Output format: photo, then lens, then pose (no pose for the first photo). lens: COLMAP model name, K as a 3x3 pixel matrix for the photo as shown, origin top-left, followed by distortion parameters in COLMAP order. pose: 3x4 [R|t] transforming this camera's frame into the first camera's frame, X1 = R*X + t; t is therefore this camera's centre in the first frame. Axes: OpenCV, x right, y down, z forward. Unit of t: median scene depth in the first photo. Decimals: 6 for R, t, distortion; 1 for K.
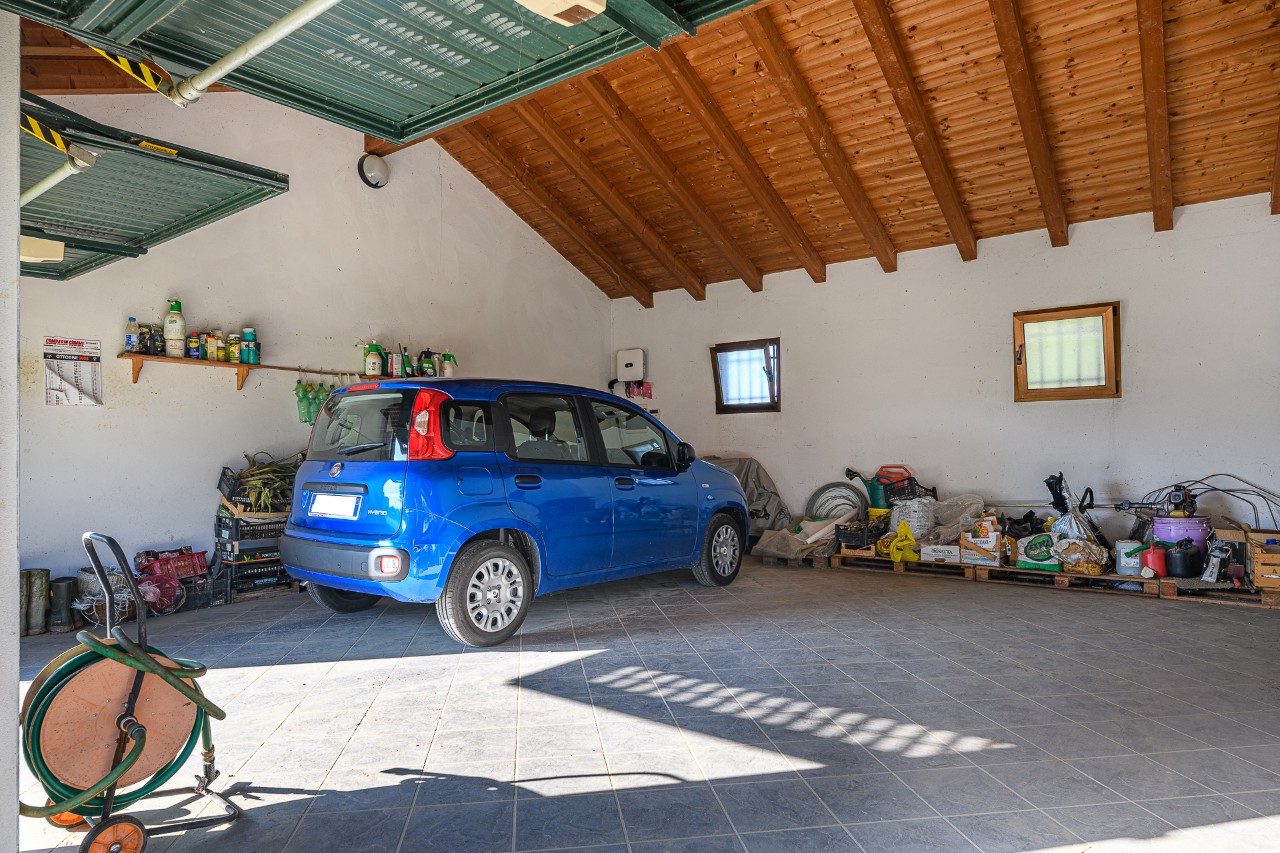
lens RADIAL K [[746.6, 0, 641.6], [0, 746.6, 430.7], [0, 0, 1]] dist [-0.001607, -0.000235]
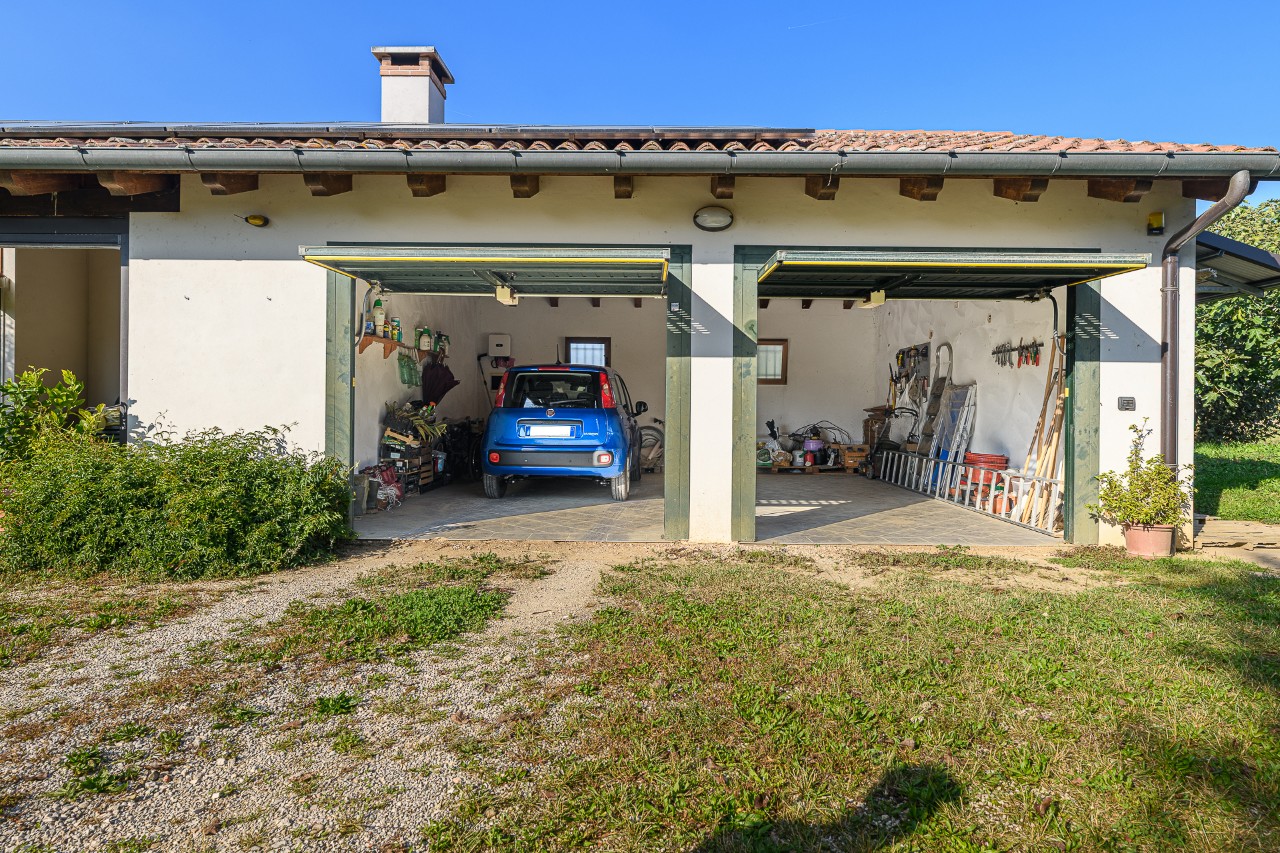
lens RADIAL K [[746.6, 0, 637.1], [0, 746.6, 423.0], [0, 0, 1]] dist [-0.001607, -0.000235]
pose [[0.802329, 0.005605, 0.596856, -1.053609], [-0.031452, 0.998964, 0.032899, 0.008574], [-0.596053, -0.045168, 0.801674, -0.485288]]
